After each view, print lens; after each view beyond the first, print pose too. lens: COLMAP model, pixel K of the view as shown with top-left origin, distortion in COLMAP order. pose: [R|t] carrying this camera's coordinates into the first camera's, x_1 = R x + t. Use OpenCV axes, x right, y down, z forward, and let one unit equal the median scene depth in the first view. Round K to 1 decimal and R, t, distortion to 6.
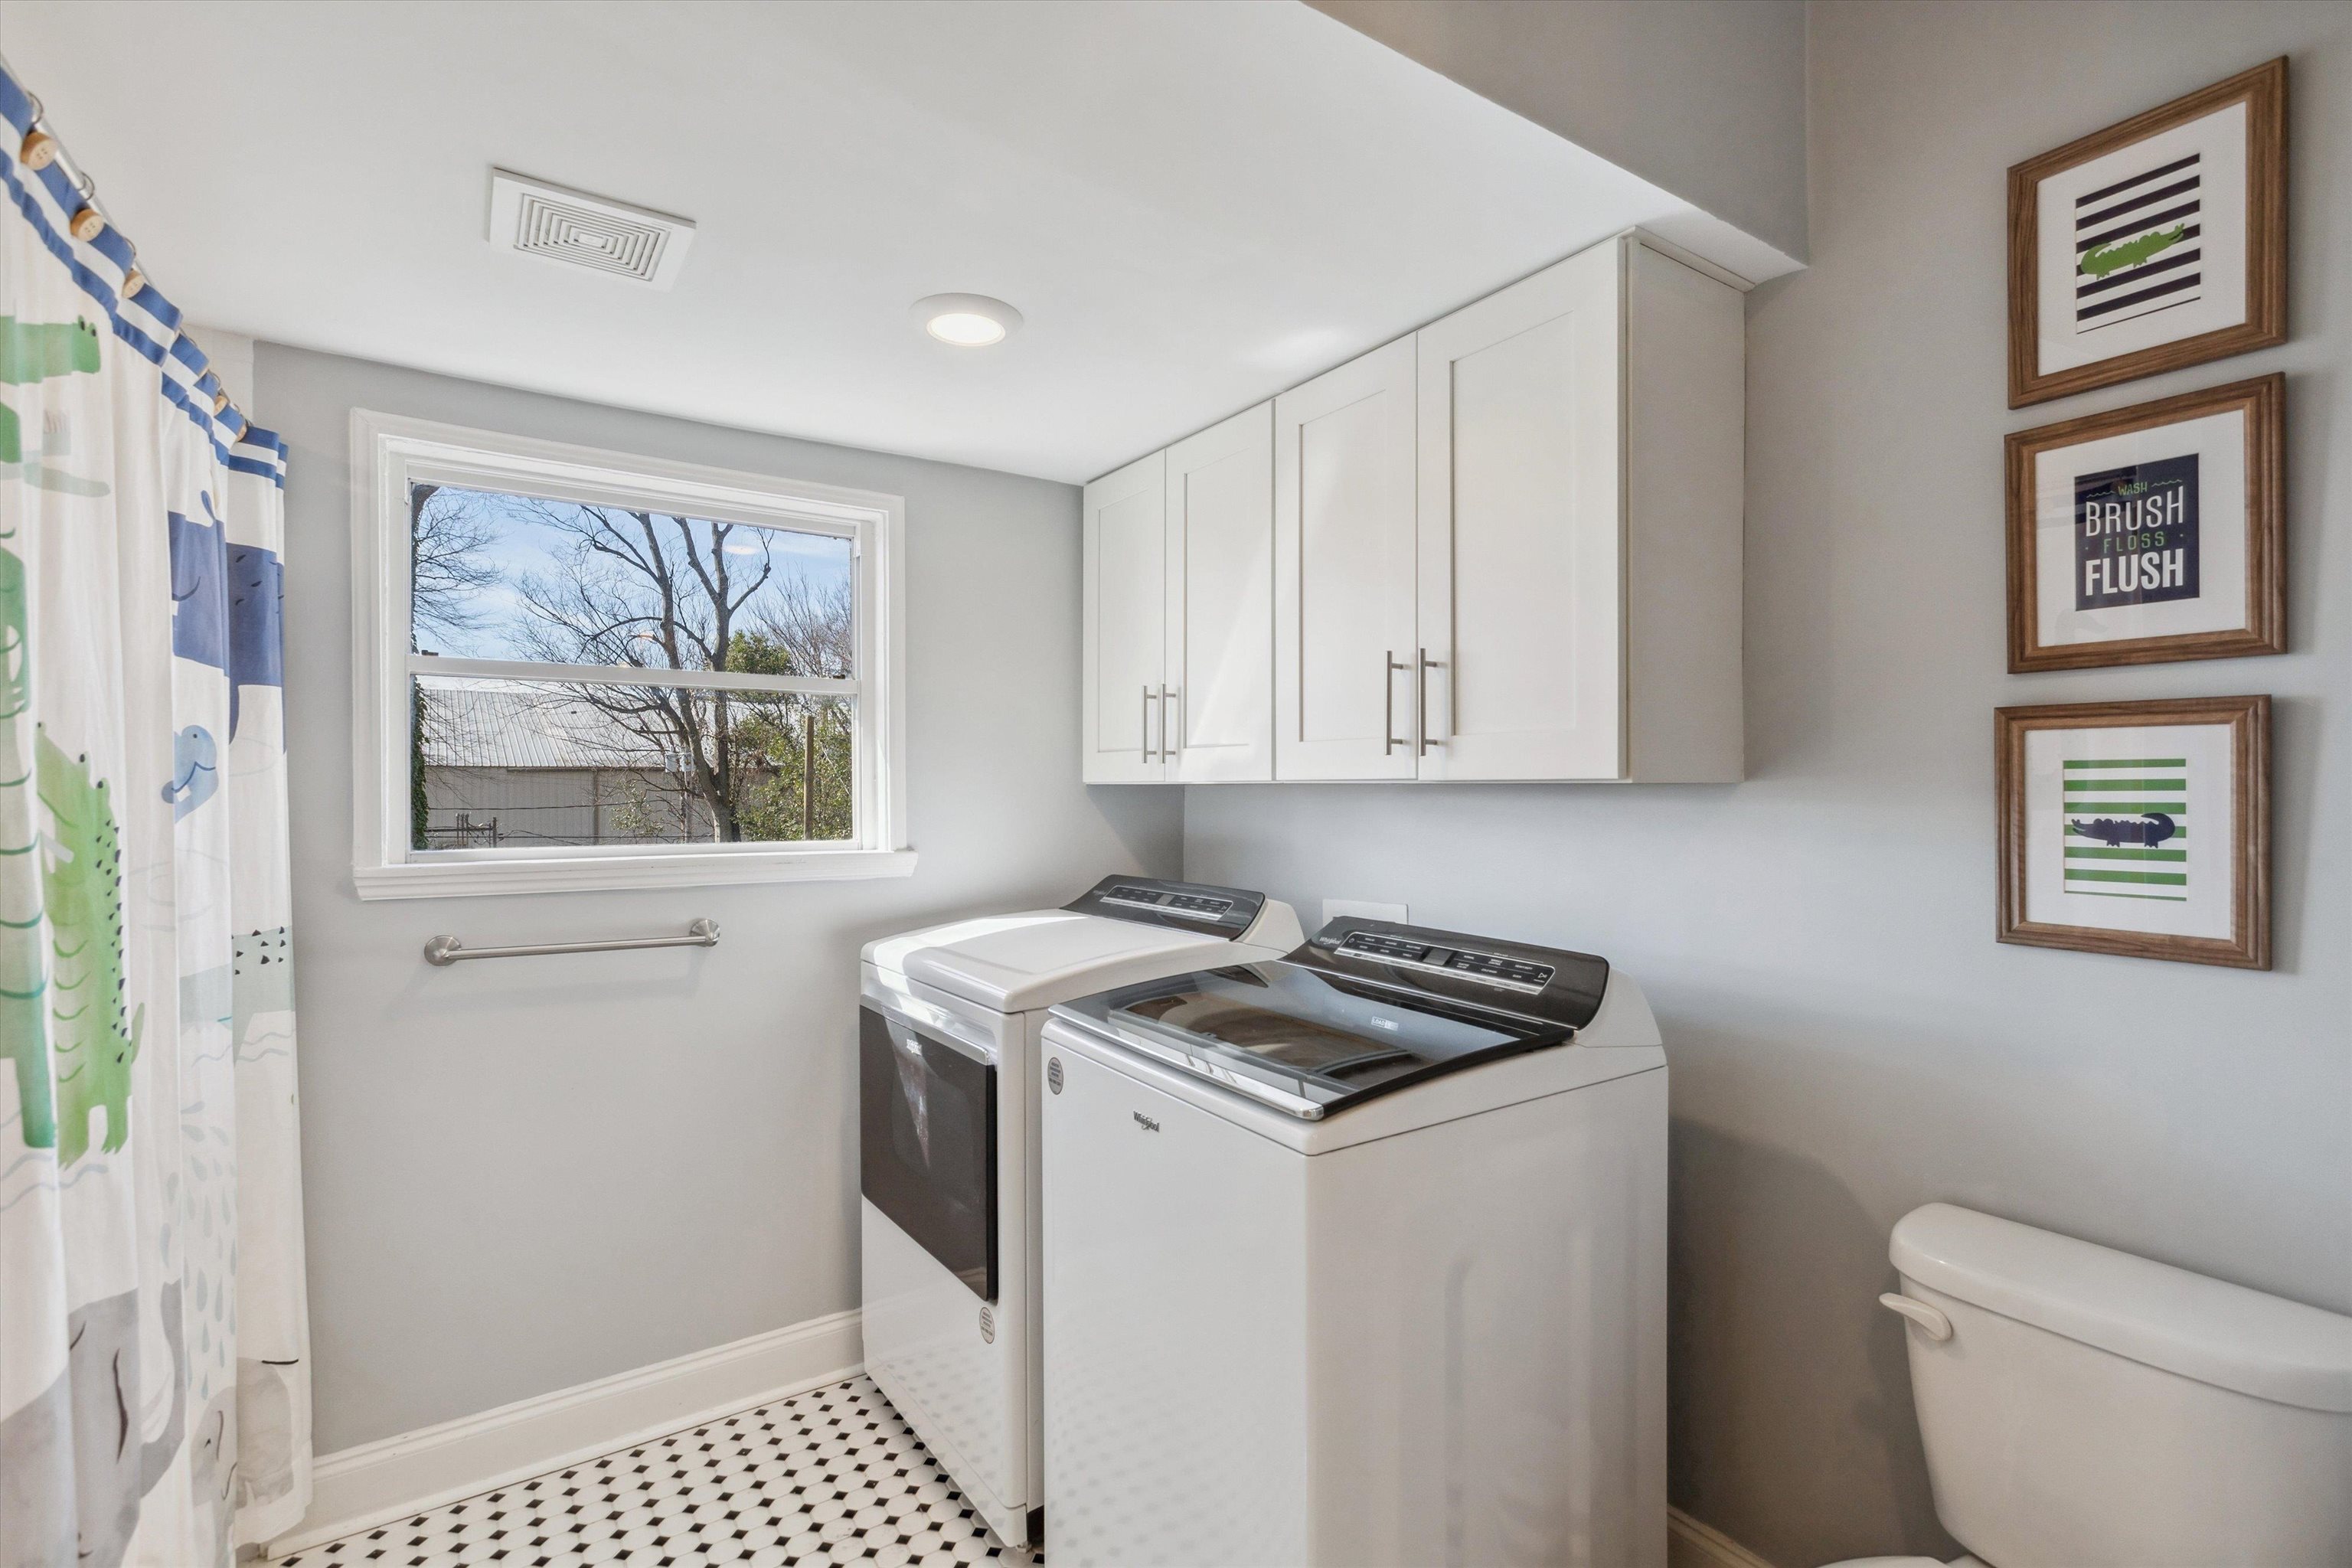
lens RADIAL K [[1060.3, 0, 1175.4], [0, 1060.3, 798.1], [0, 0, 1]] dist [-0.002092, -0.000014]
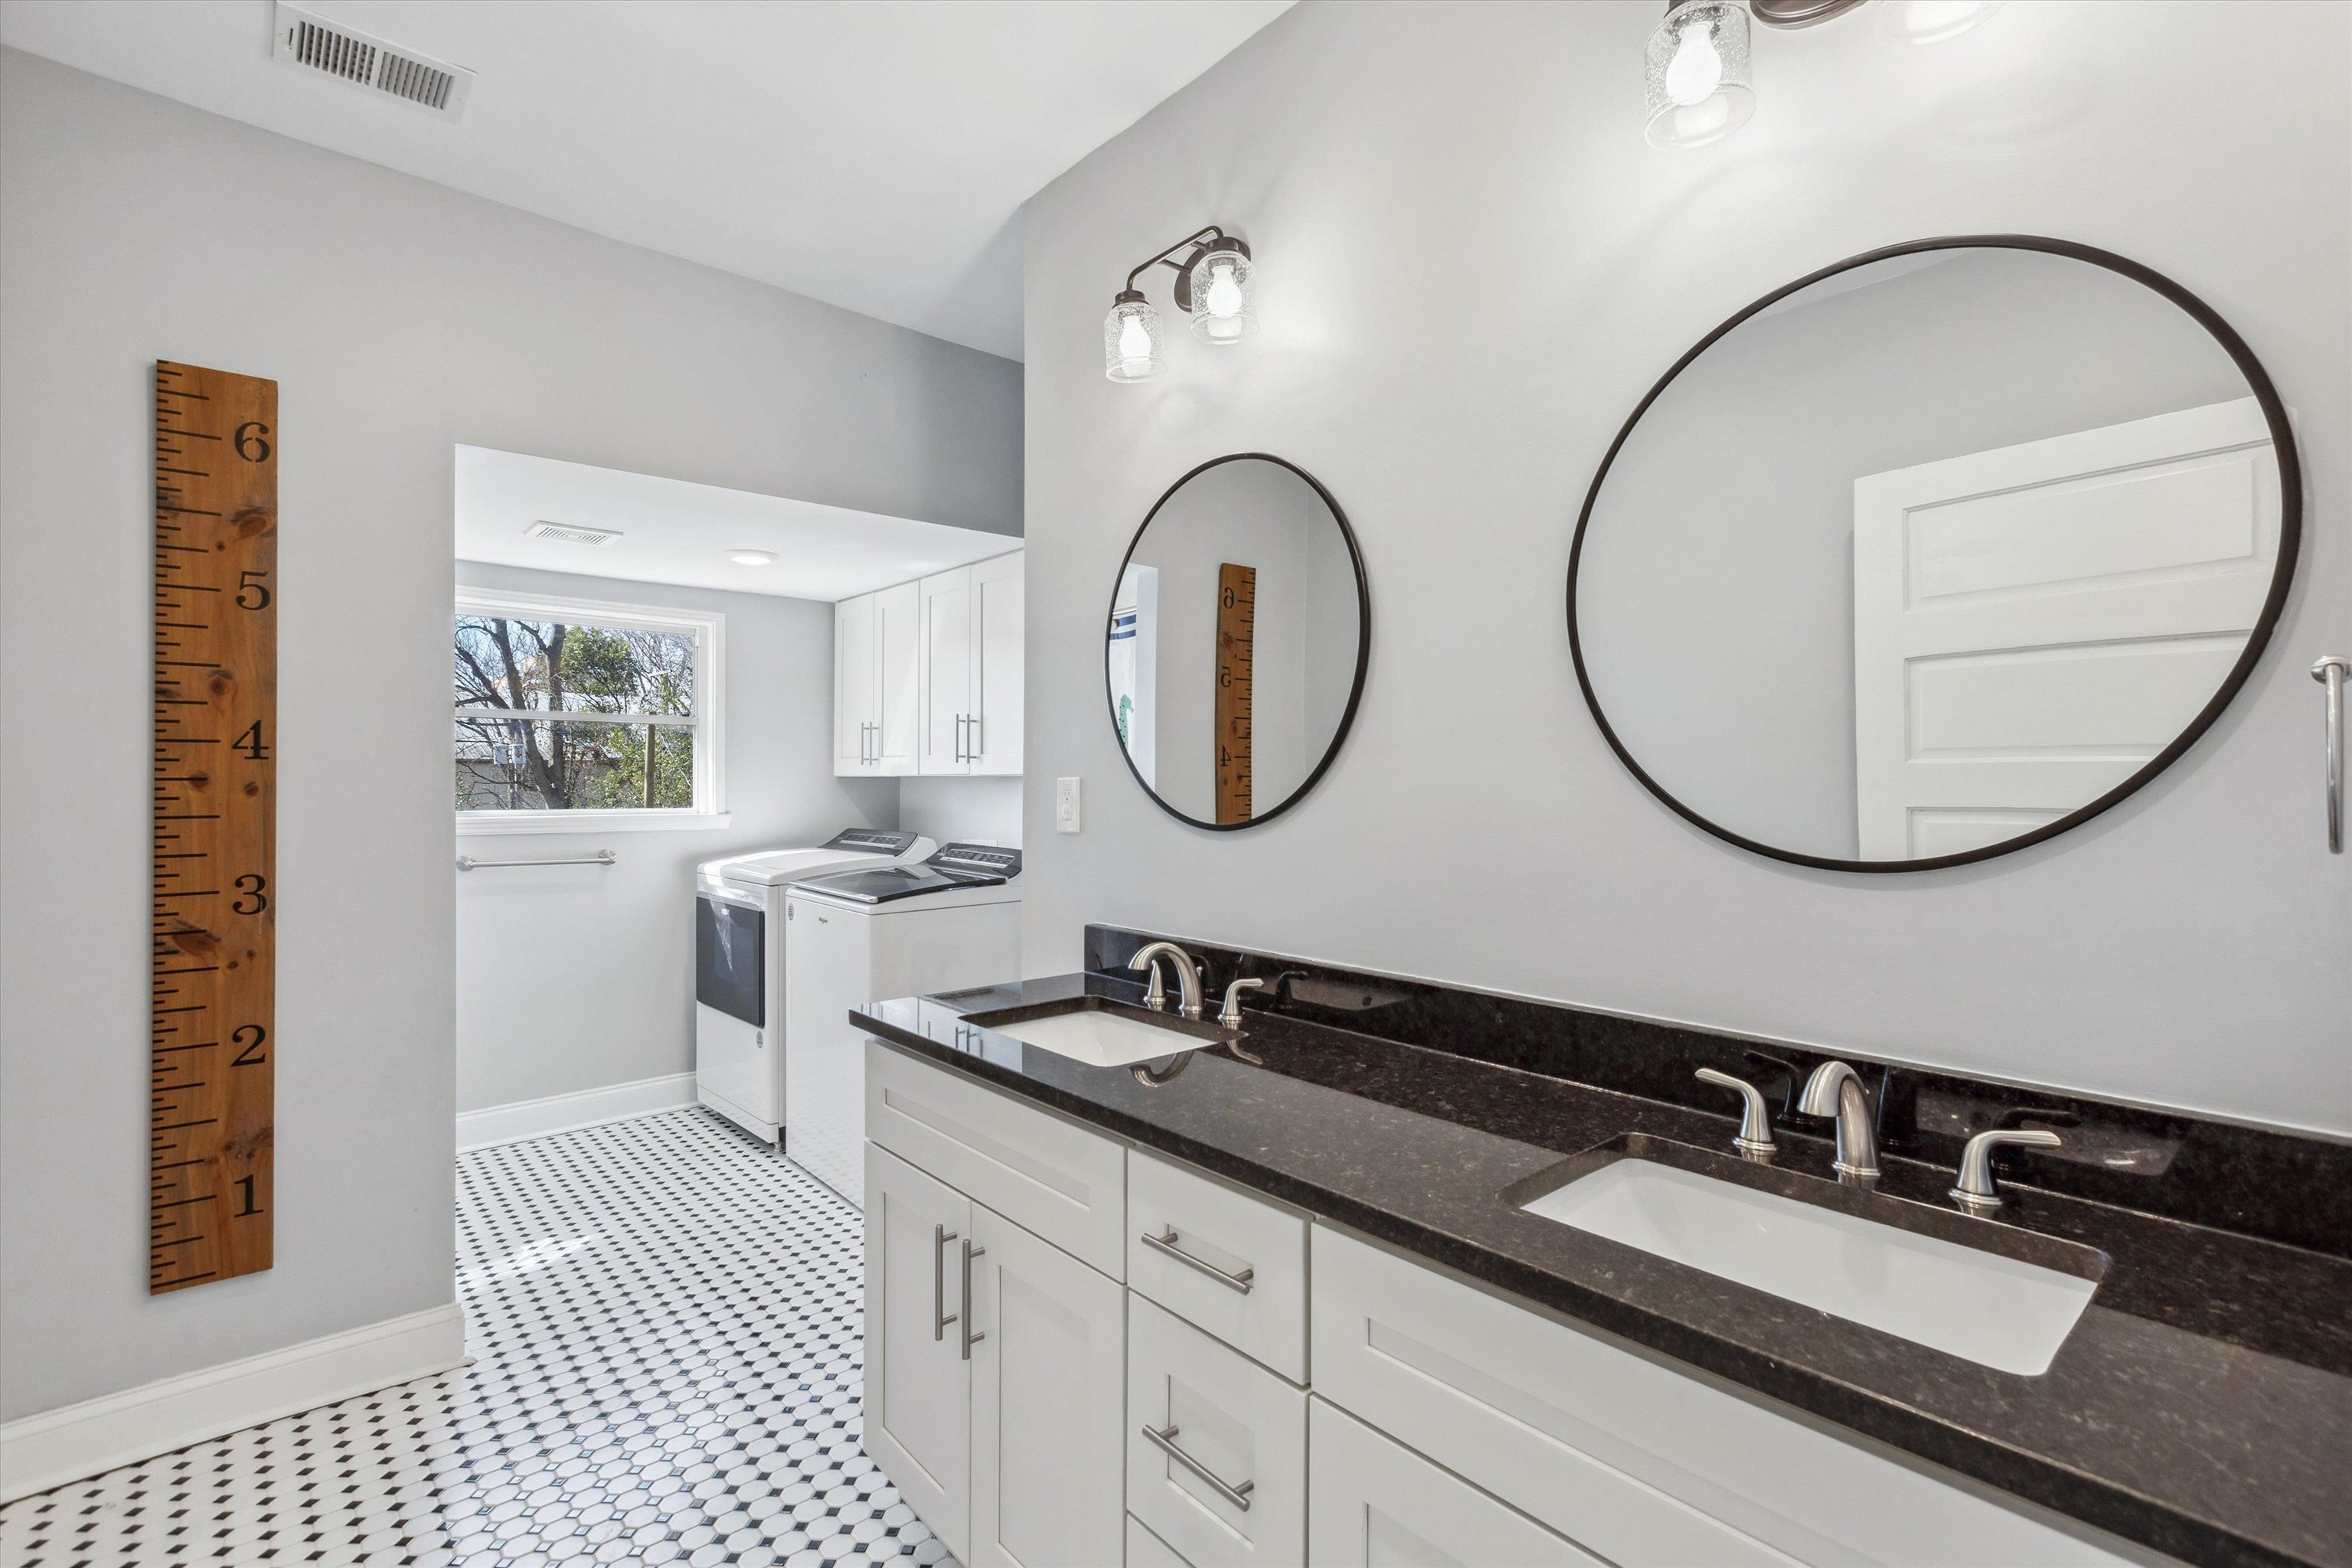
lens RADIAL K [[1060.3, 0, 1181.2], [0, 1060.3, 772.1], [0, 0, 1]] dist [-0.002092, -0.000014]
pose [[0.990995, 0.000177, 0.133896, 0.257741], [0.002150, 0.999849, -0.017238, 0.011400], [-0.133879, 0.017370, 0.990845, -0.833003]]
